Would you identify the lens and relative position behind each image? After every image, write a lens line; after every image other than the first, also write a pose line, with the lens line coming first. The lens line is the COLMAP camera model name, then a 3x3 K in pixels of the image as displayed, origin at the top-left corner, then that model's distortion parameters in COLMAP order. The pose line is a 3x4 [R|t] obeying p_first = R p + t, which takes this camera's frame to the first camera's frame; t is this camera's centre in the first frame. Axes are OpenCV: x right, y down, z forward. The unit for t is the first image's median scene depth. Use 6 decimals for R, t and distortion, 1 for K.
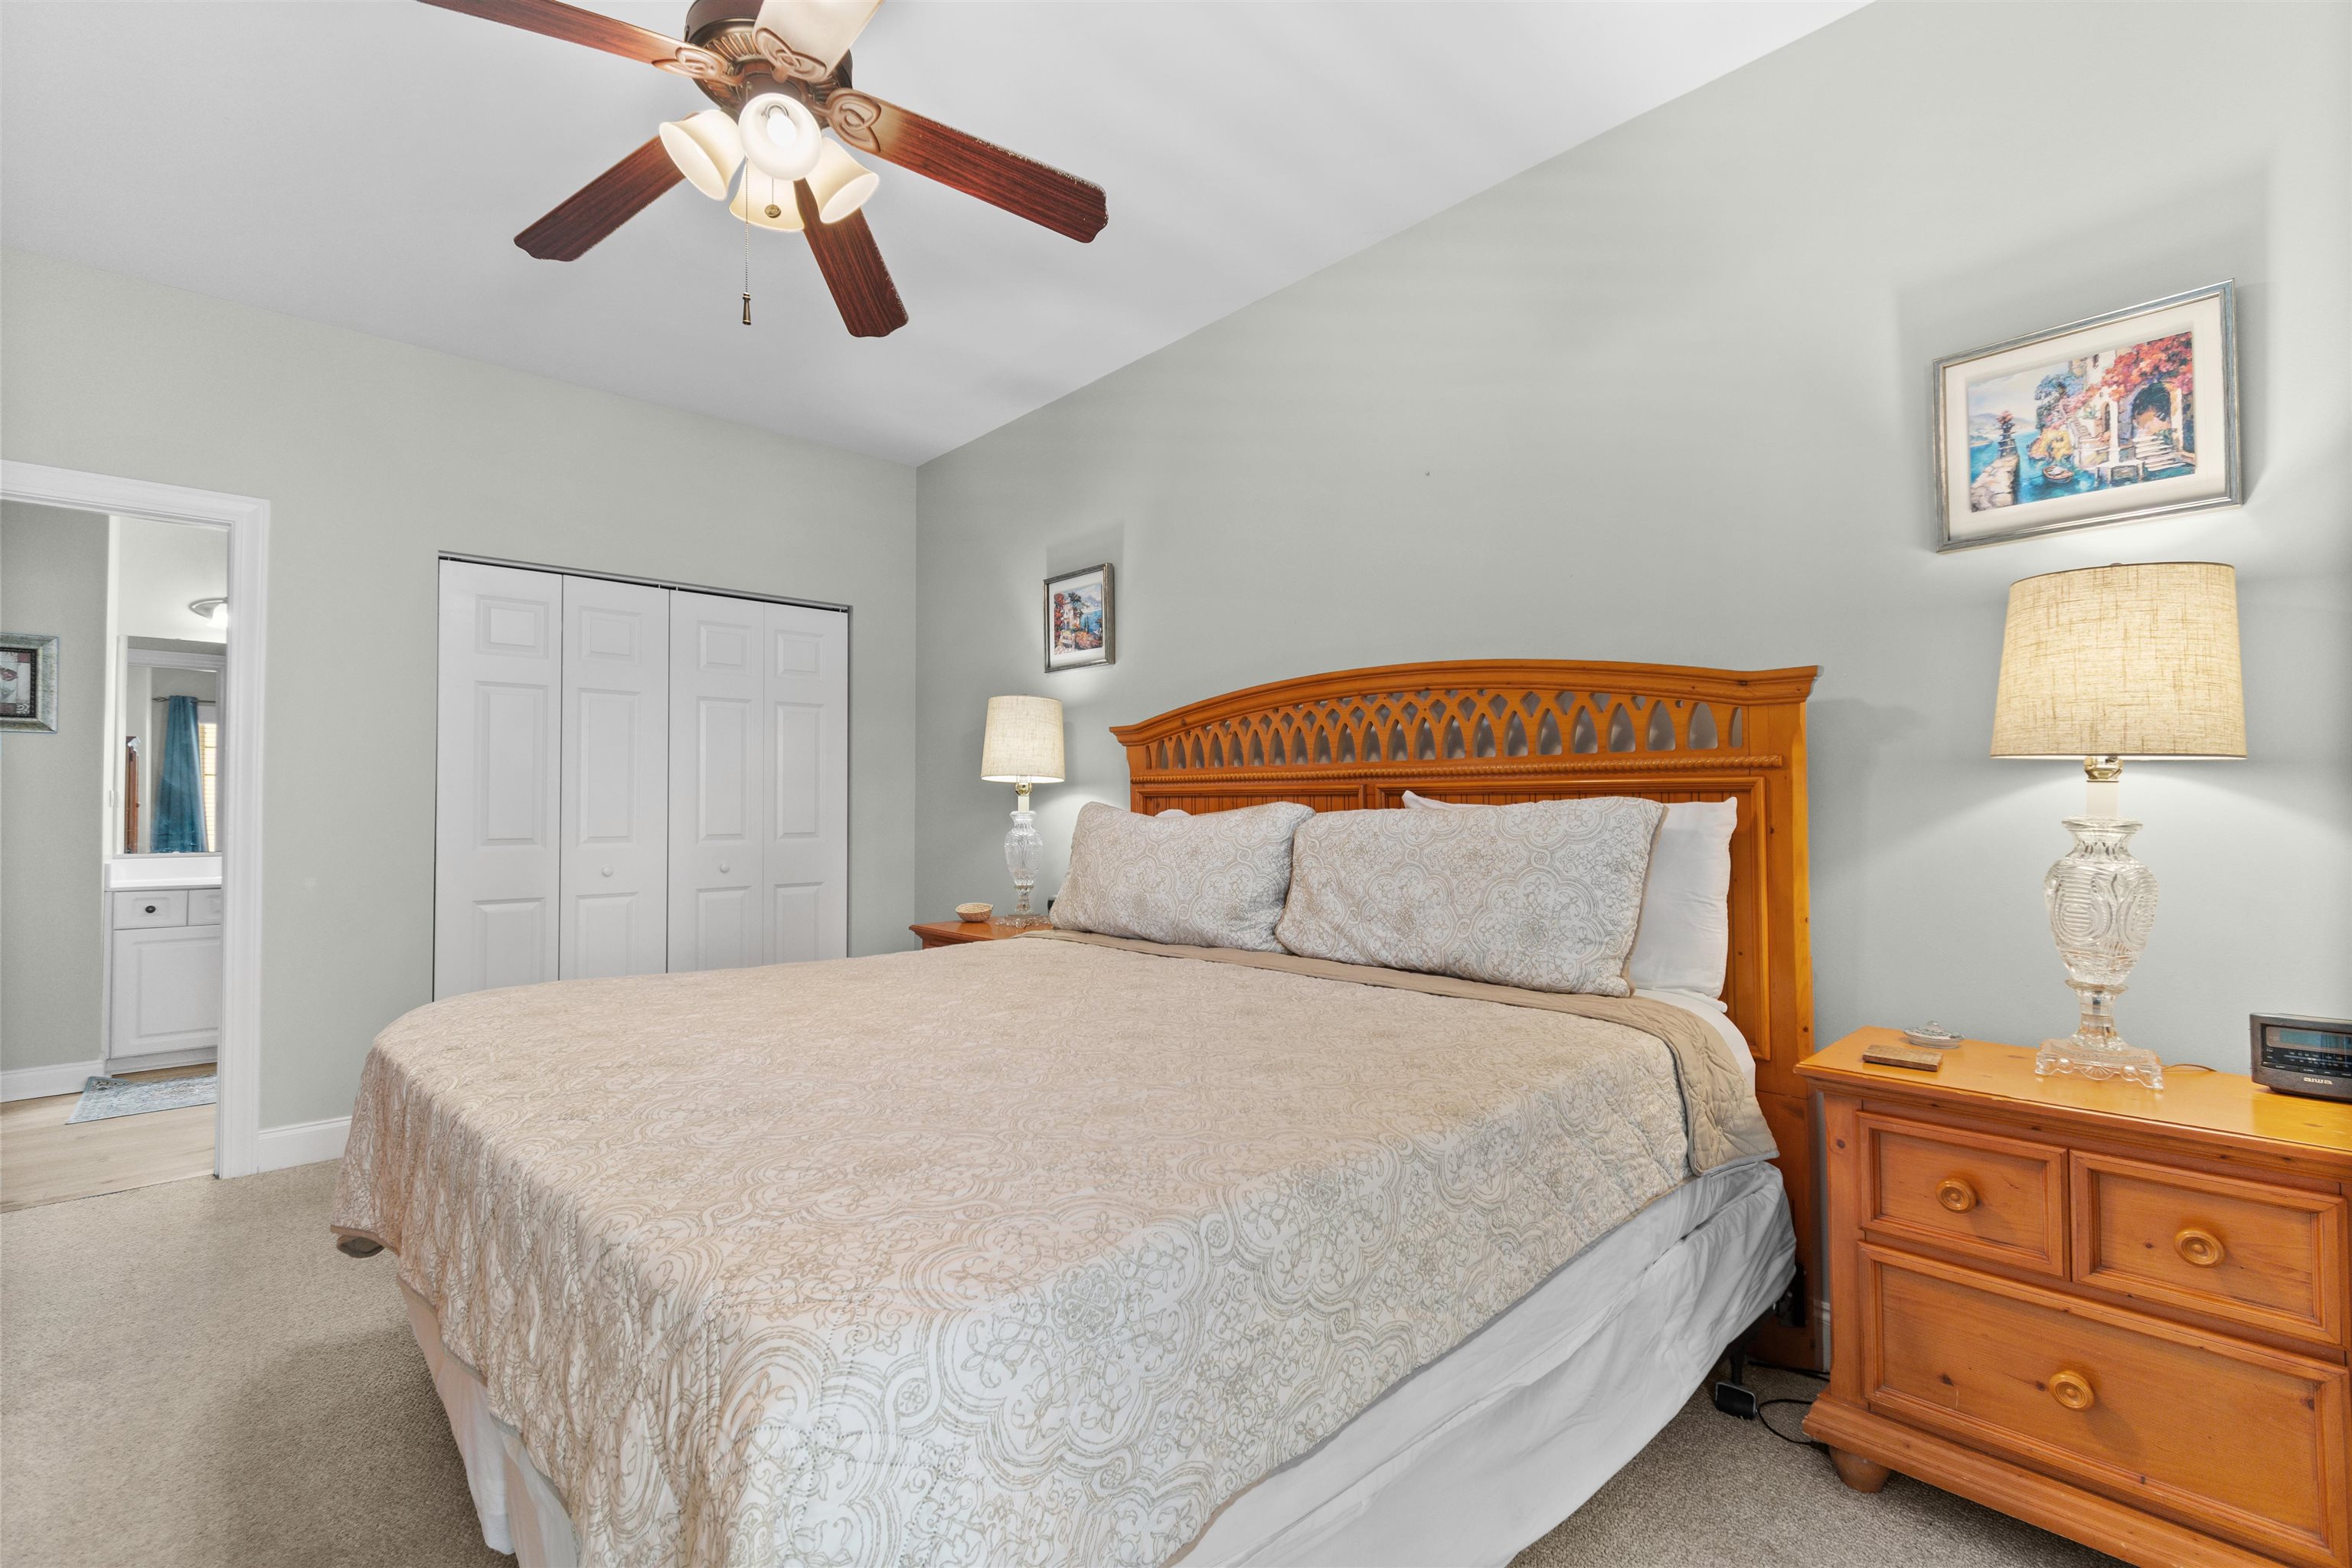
lens RADIAL K [[1033.1, 0, 1183.2], [0, 1033.1, 789.9], [0, 0, 1]] dist [0.001063, -0.000090]
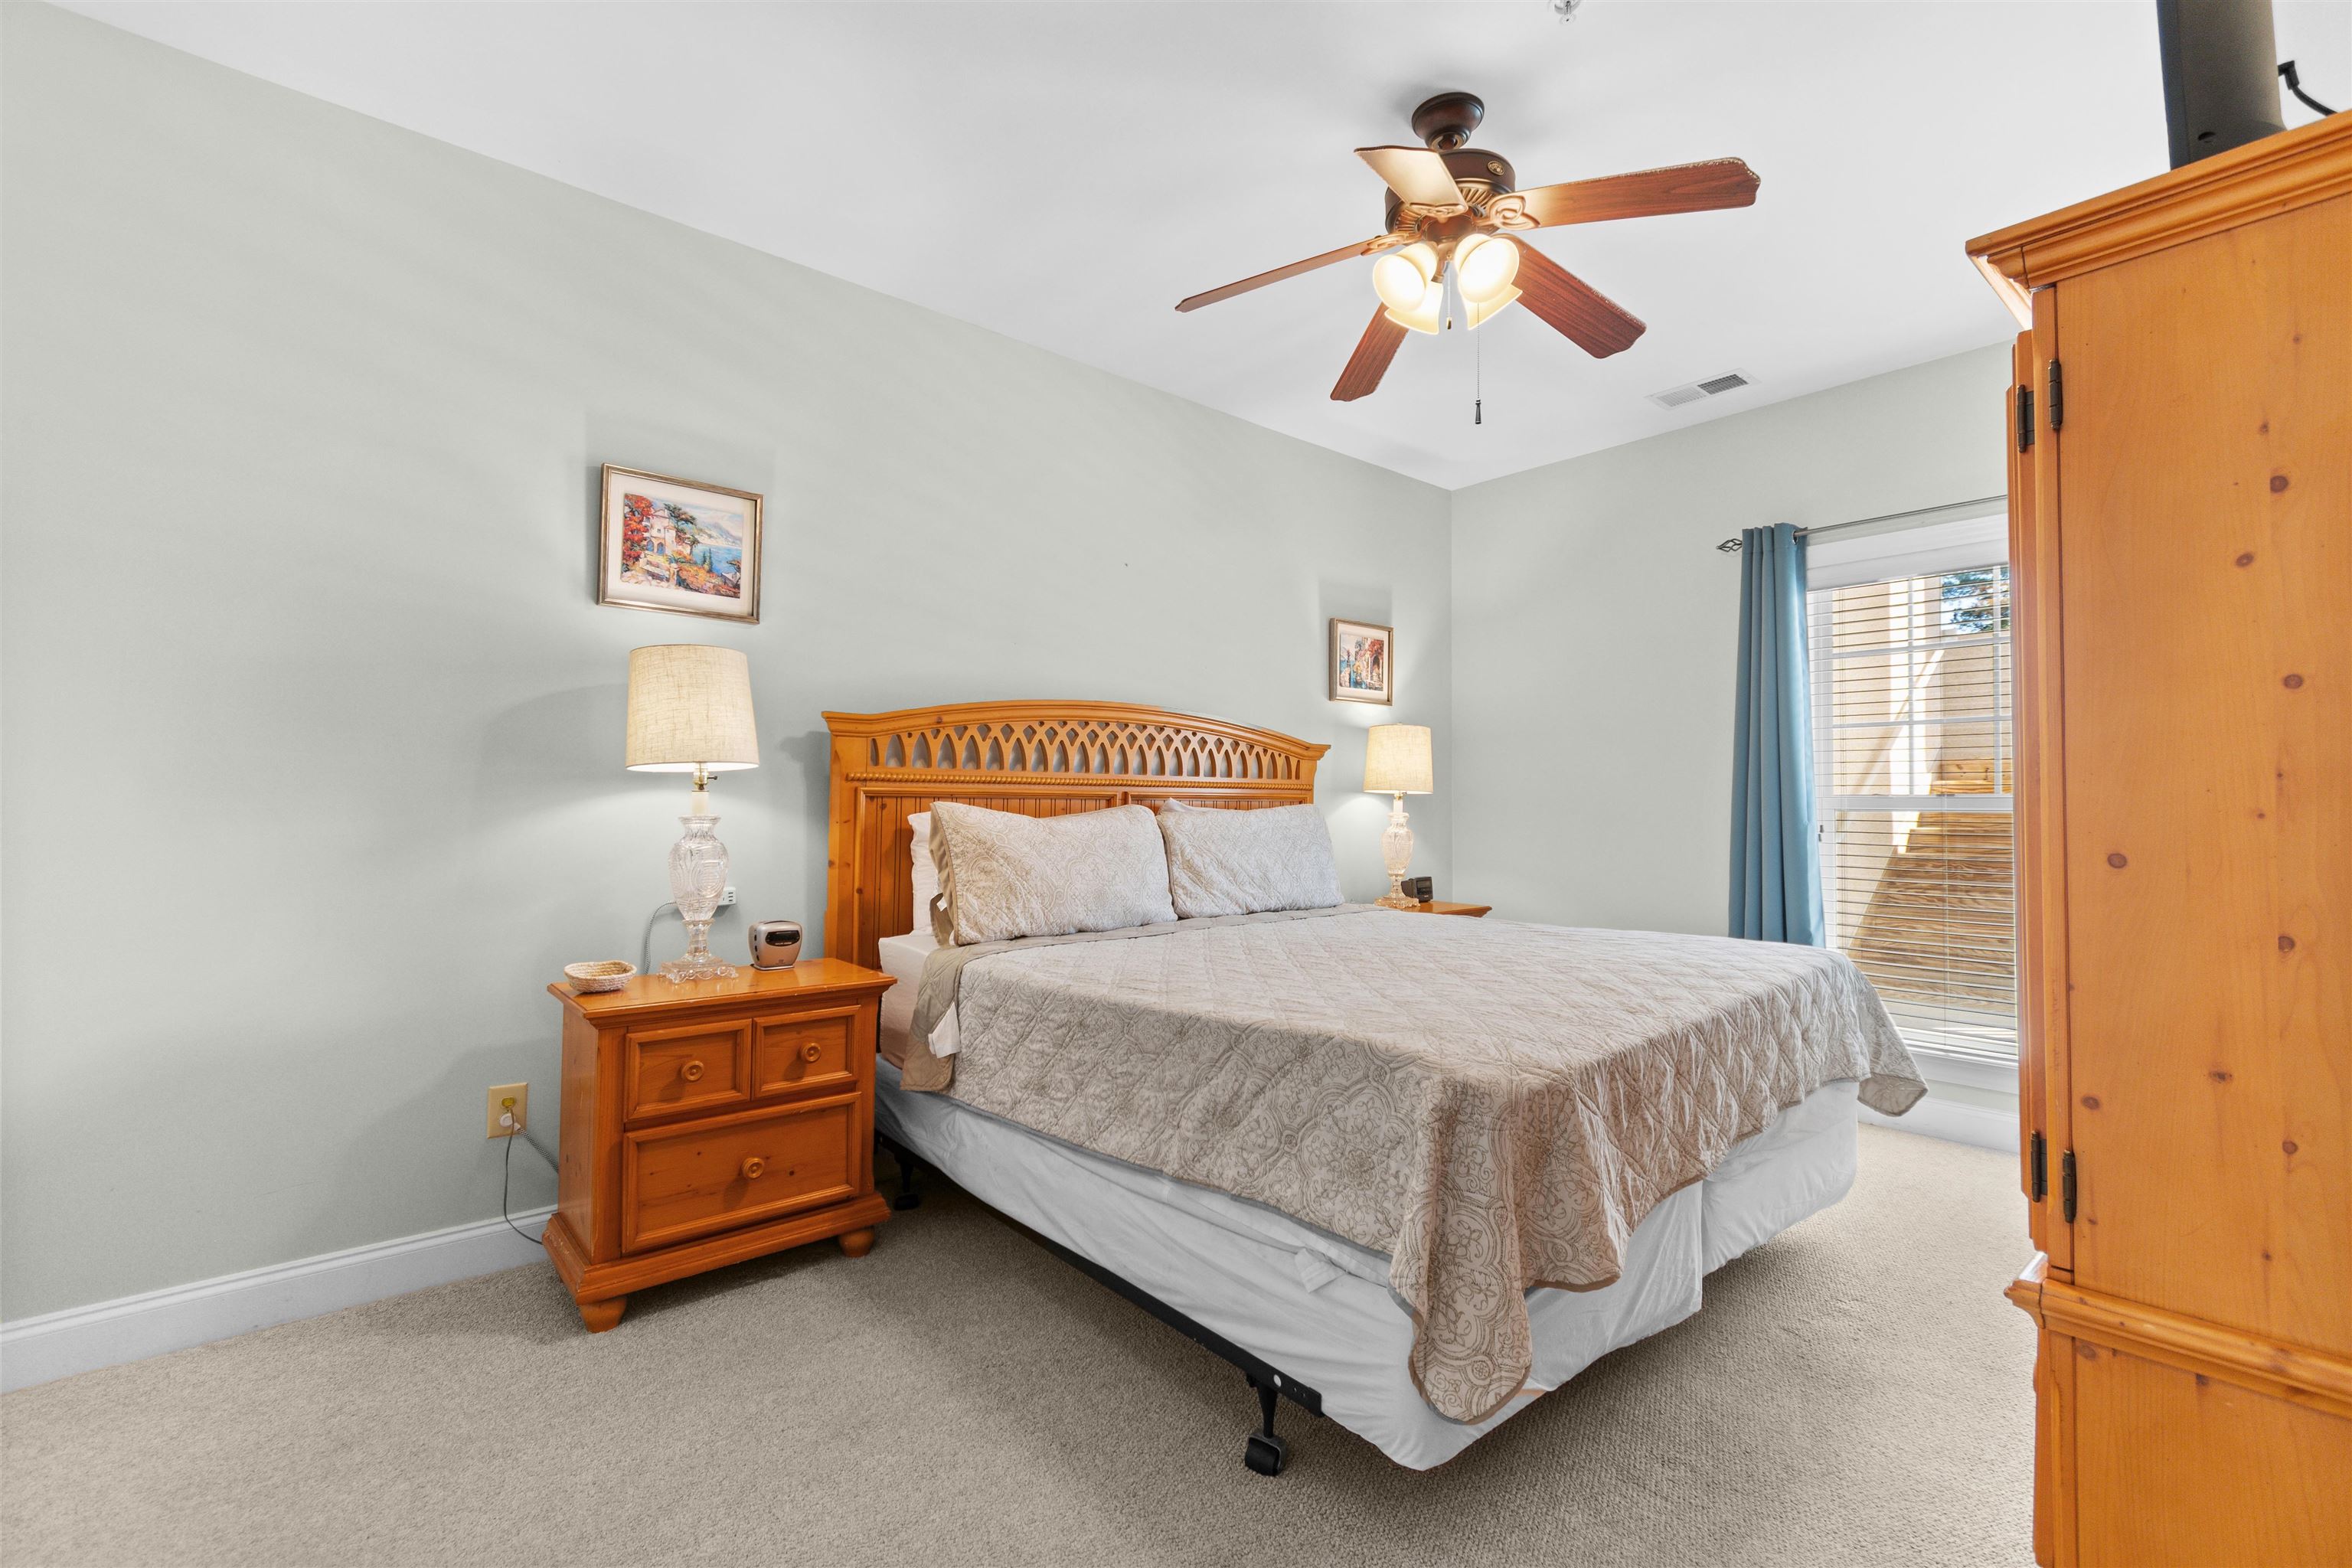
lens RADIAL K [[1033.1, 0, 1183.2], [0, 1033.1, 789.9], [0, 0, 1]] dist [0.001063, -0.000090]
pose [[0.044046, 0.017086, 0.998883, -1.023171], [-0.023571, 0.999593, -0.016059, 0.010737], [-0.998751, -0.022838, 0.044431, 0.781712]]
